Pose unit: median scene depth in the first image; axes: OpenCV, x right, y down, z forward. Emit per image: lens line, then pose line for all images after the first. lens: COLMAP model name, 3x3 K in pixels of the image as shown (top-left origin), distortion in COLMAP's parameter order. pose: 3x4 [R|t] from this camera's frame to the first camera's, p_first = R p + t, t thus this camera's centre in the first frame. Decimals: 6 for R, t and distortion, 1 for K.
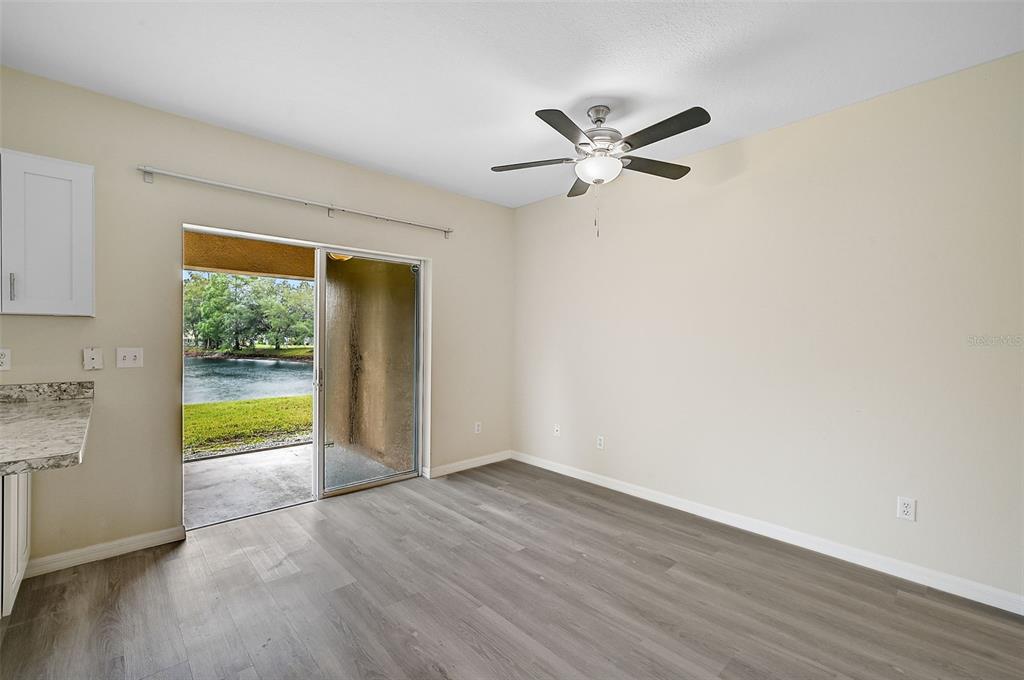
lens RADIAL K [[441.5, 0, 513.0], [0, 441.5, 341.3], [0, 0, 1]] dist [-0.007335, 0.003663]
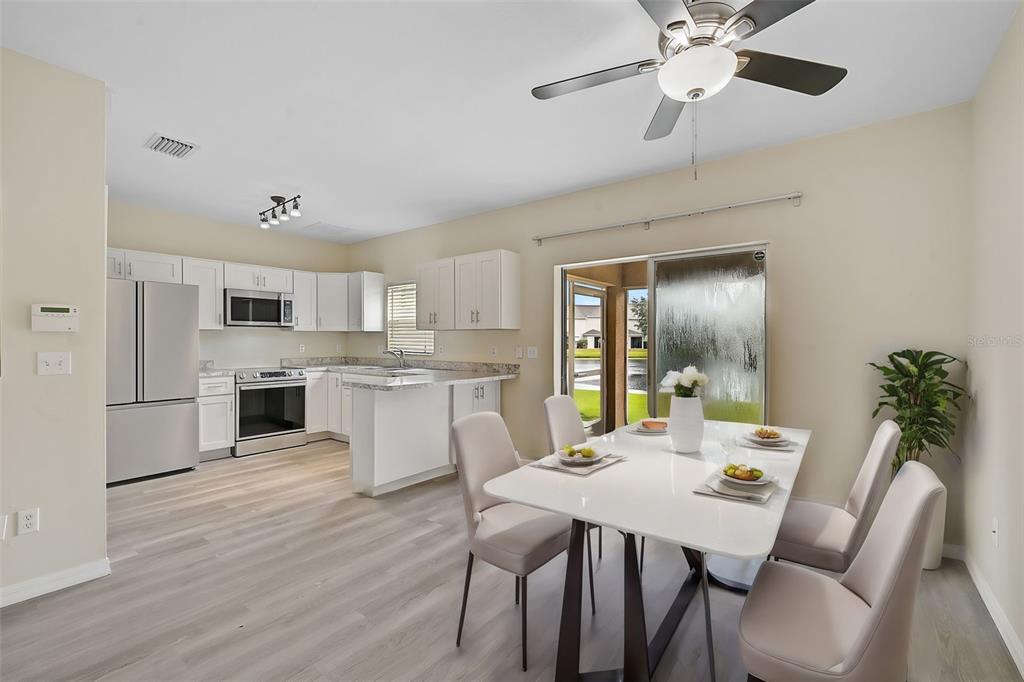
lens RADIAL K [[441.5, 0, 513.0], [0, 441.5, 342.3], [0, 0, 1]] dist [-0.007335, 0.003663]
pose [[0.157938, 0.003056, -0.987444, 0.825783], [-0.006625, 0.999976, 0.002035, -0.004278], [0.987427, 0.006220, 0.157955, 0.684230]]
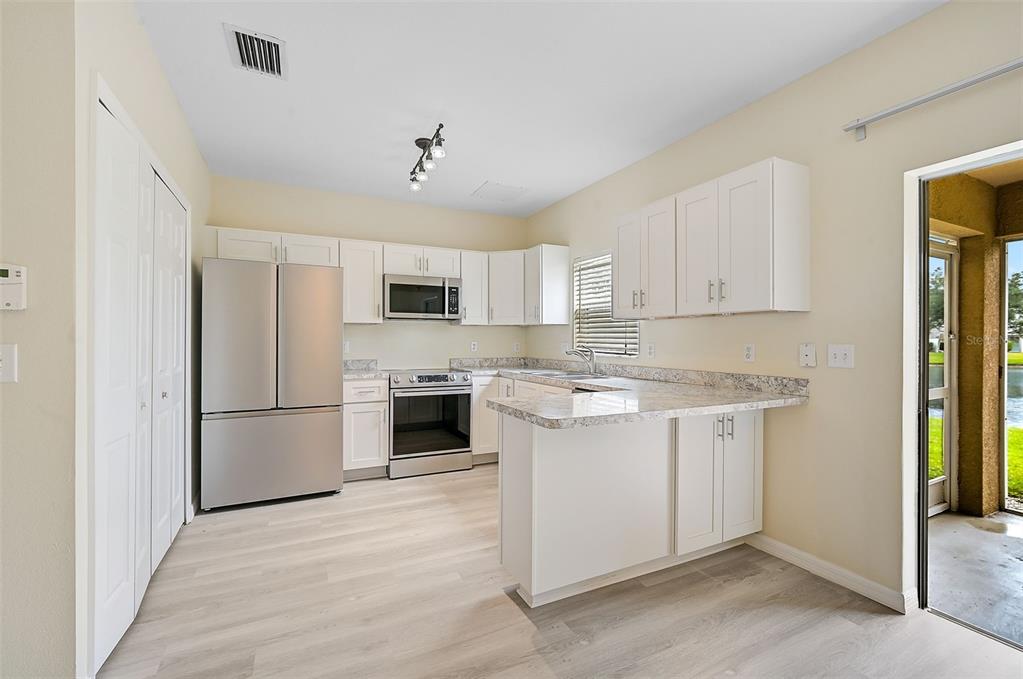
lens RADIAL K [[441.0, 0, 512.5], [0, 441.0, 340.8], [0, 0, 1]] dist [-0.007335, 0.003663]
pose [[-0.282858, -0.002157, -0.959159, 0.129971], [-0.008322, 0.999965, 0.000205, 0.013525], [0.959126, 0.008040, -0.282866, 0.655346]]
